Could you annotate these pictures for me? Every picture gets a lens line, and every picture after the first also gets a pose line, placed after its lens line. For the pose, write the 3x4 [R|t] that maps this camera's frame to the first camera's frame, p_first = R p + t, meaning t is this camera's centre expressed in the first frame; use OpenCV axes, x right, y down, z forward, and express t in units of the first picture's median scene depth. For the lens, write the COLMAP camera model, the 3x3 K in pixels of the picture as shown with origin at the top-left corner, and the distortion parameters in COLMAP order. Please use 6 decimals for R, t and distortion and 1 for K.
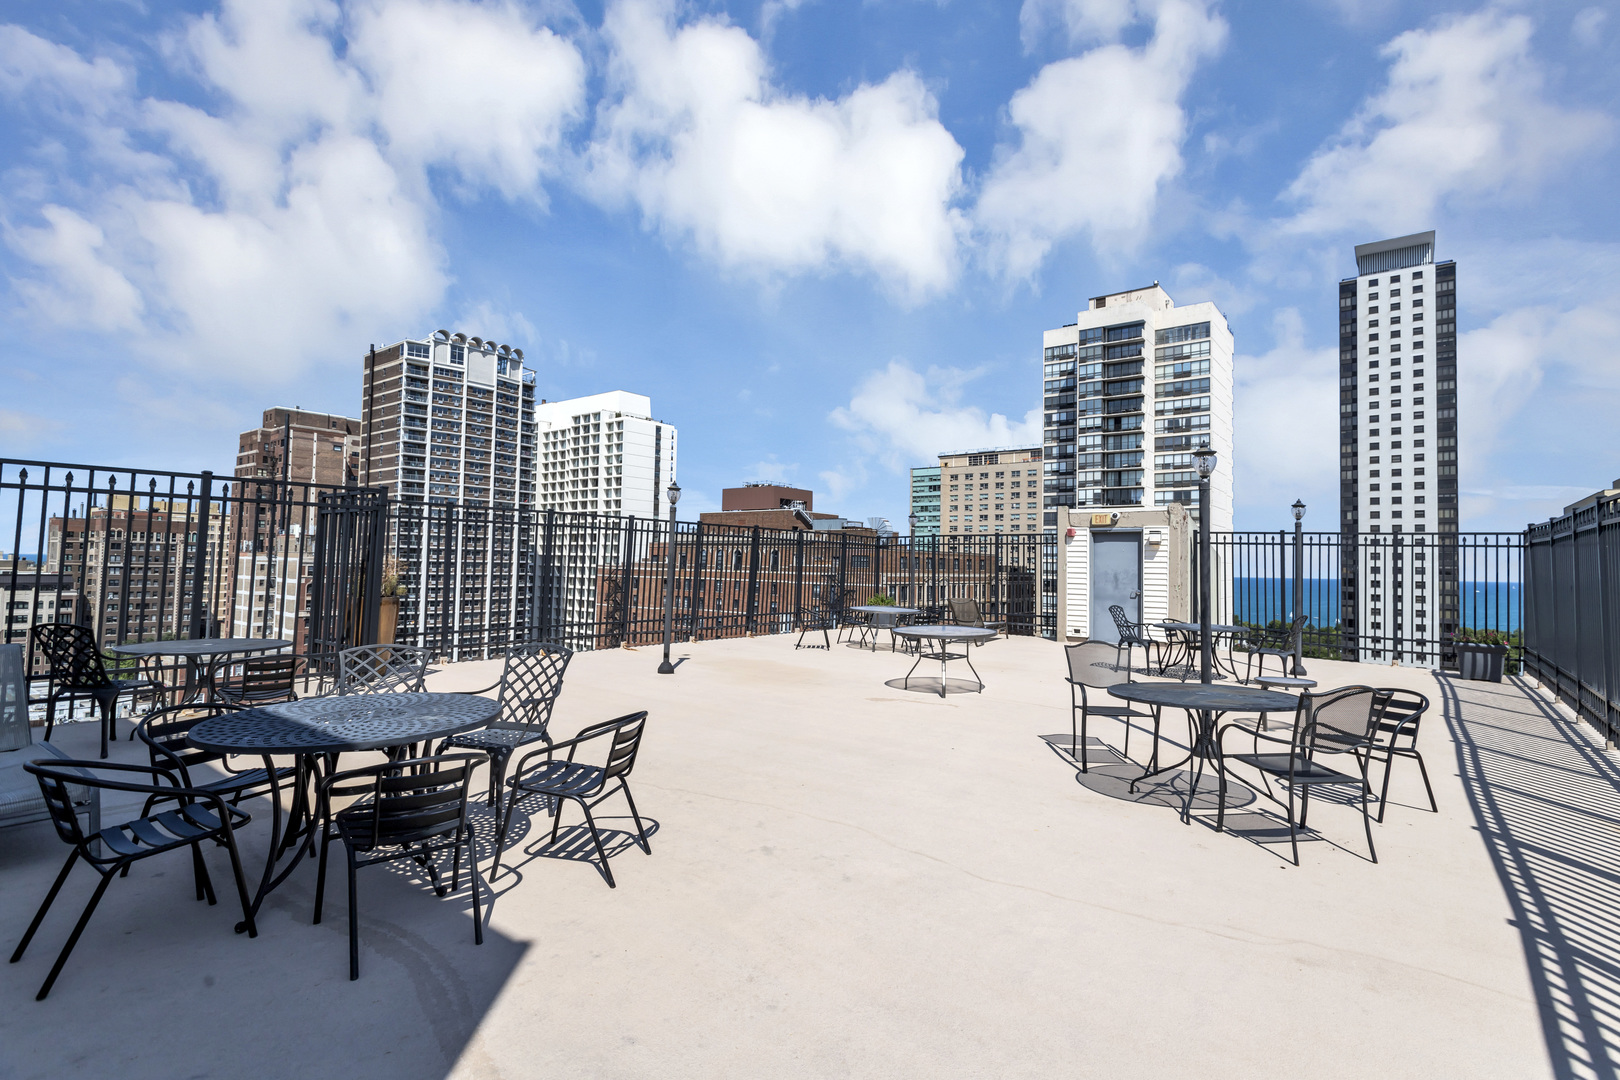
lens RADIAL K [[757.1, 0, 840.9], [0, 757.1, 534.1], [0, 0, 1]] dist [0.002596, 0.000349]
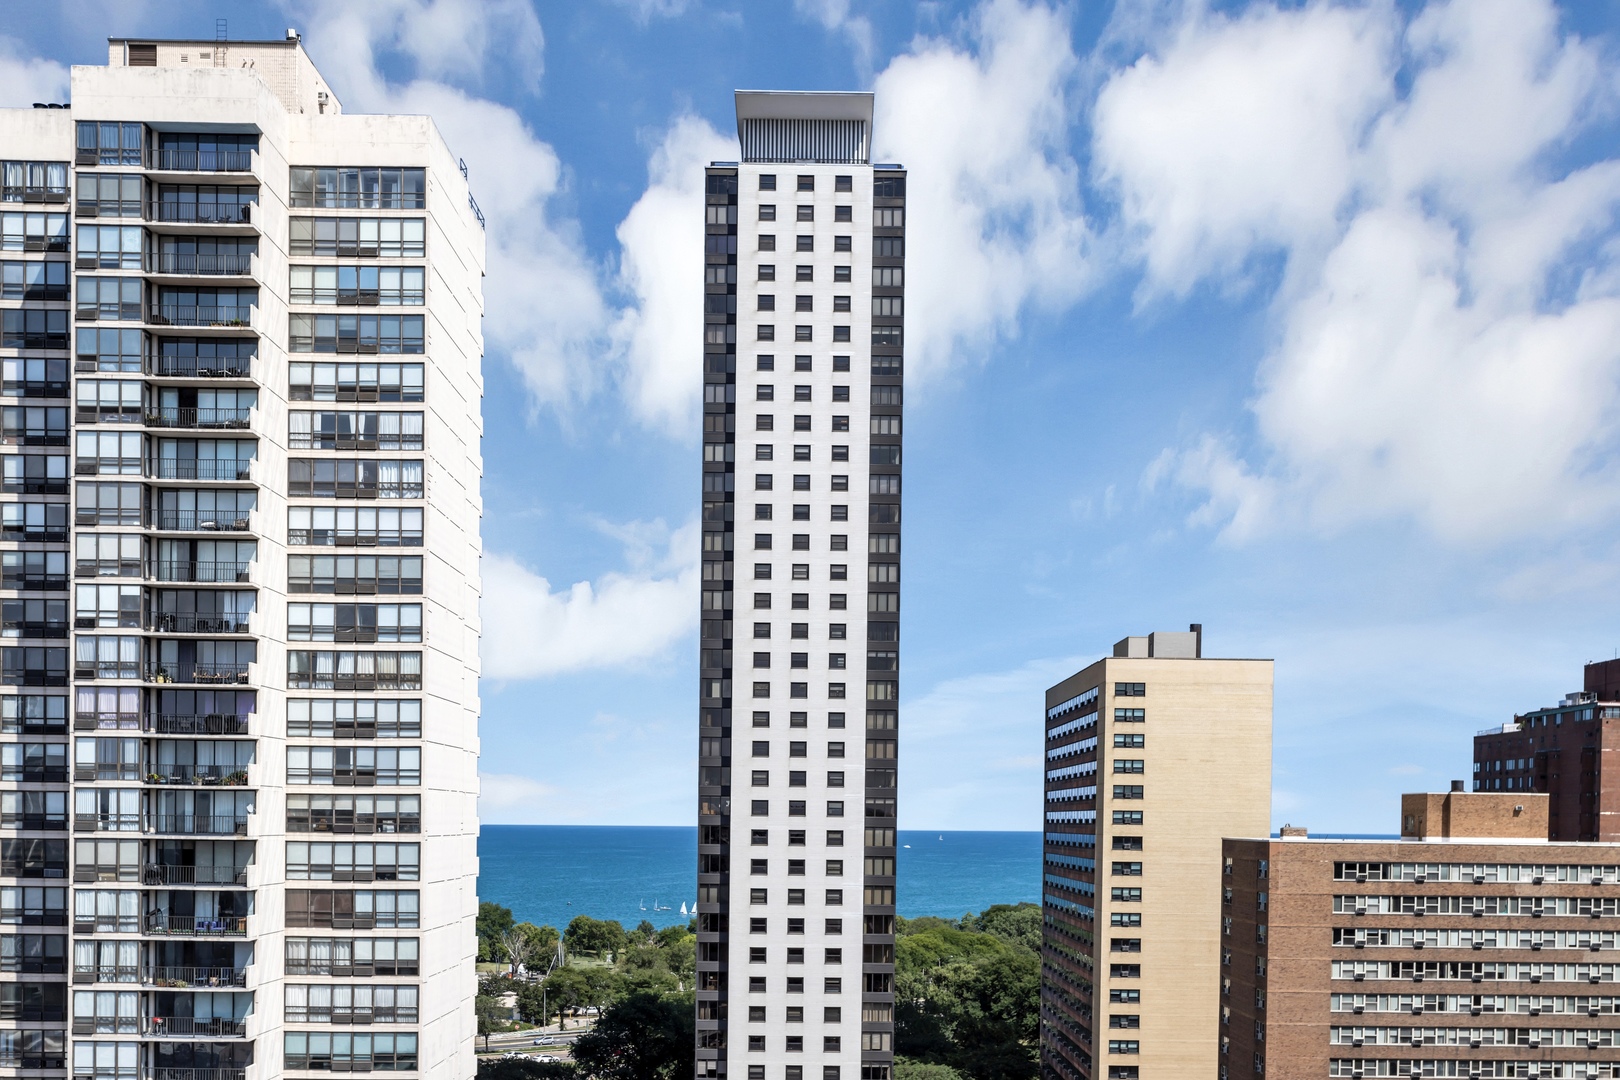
lens RADIAL K [[1802.1, 0, 816.7], [0, 1802.1, 844.4], [0, 0, 1]] dist [0.016039, -0.002375]
pose [[0.797972, -0.018760, 0.602403, 0.061043], [-0.020017, 0.998139, 0.057600, 0.005184], [-0.602362, -0.058021, 0.796111, 0.090300]]
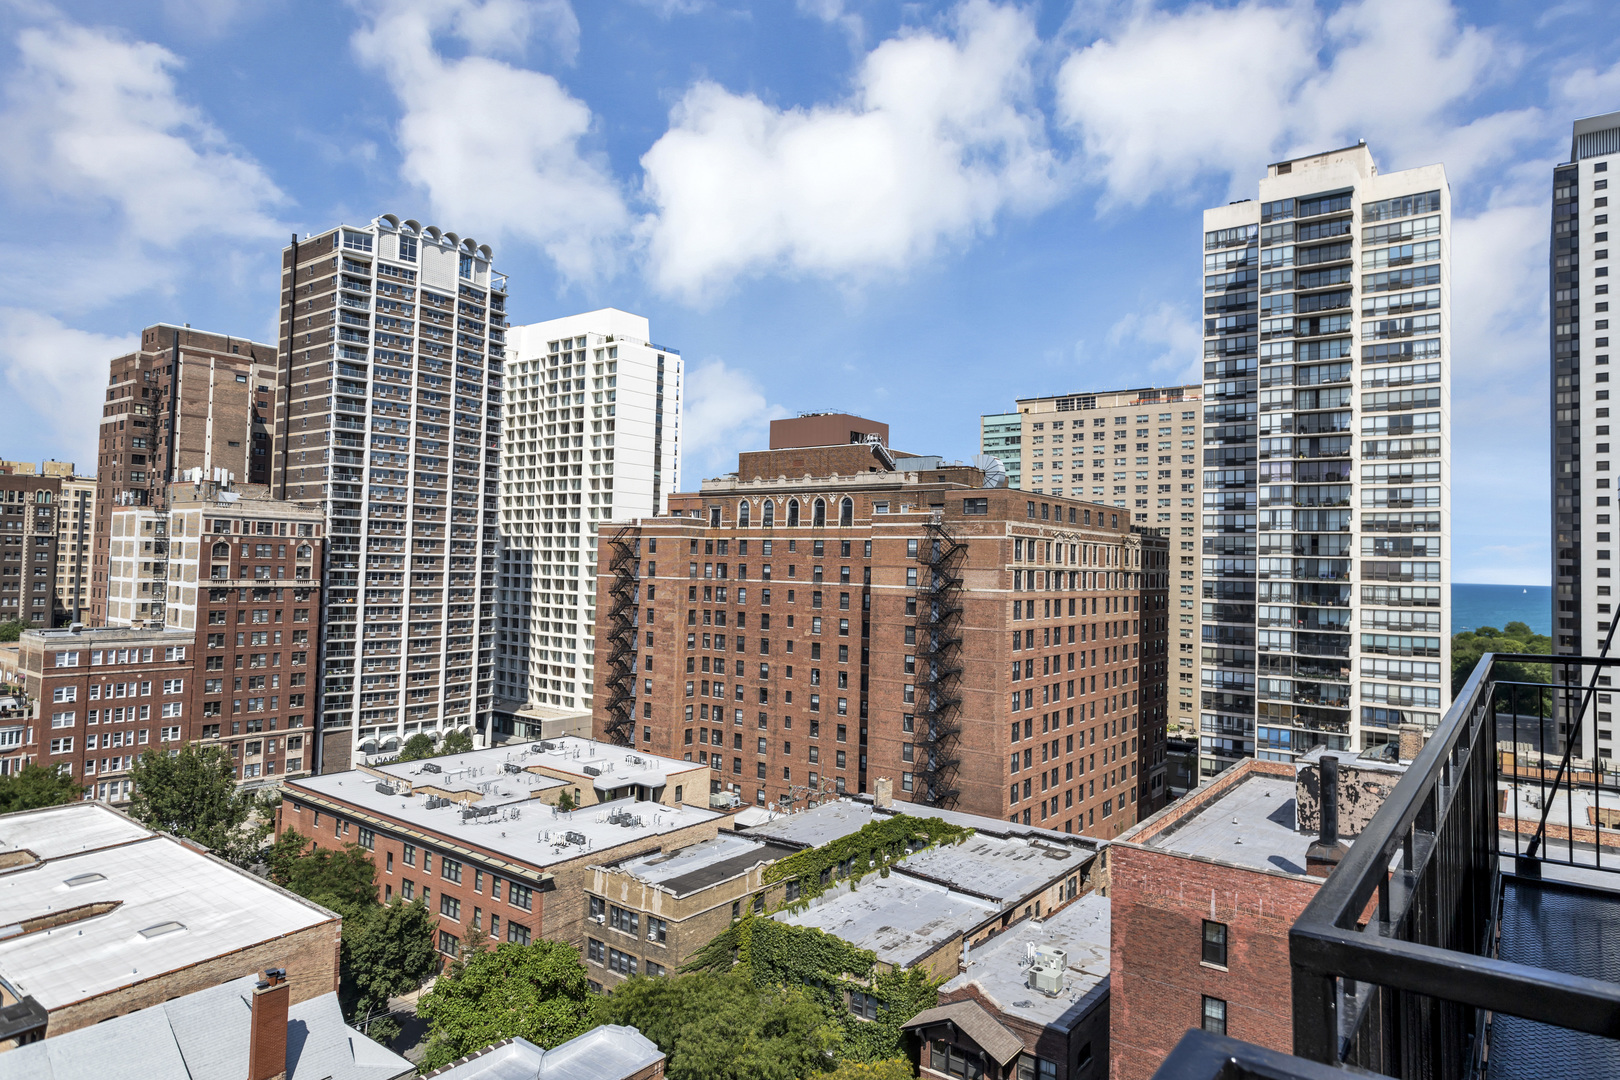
lens RADIAL K [[931.3, 0, 851.3], [0, 931.3, 527.4], [0, 0, 1]] dist [0.001214, -0.000429]
pose [[0.999802, 0.004332, 0.019430, -0.083020], [-0.004299, 0.999989, -0.001724, 0.042906], [-0.019437, 0.001640, 0.999810, 0.062908]]
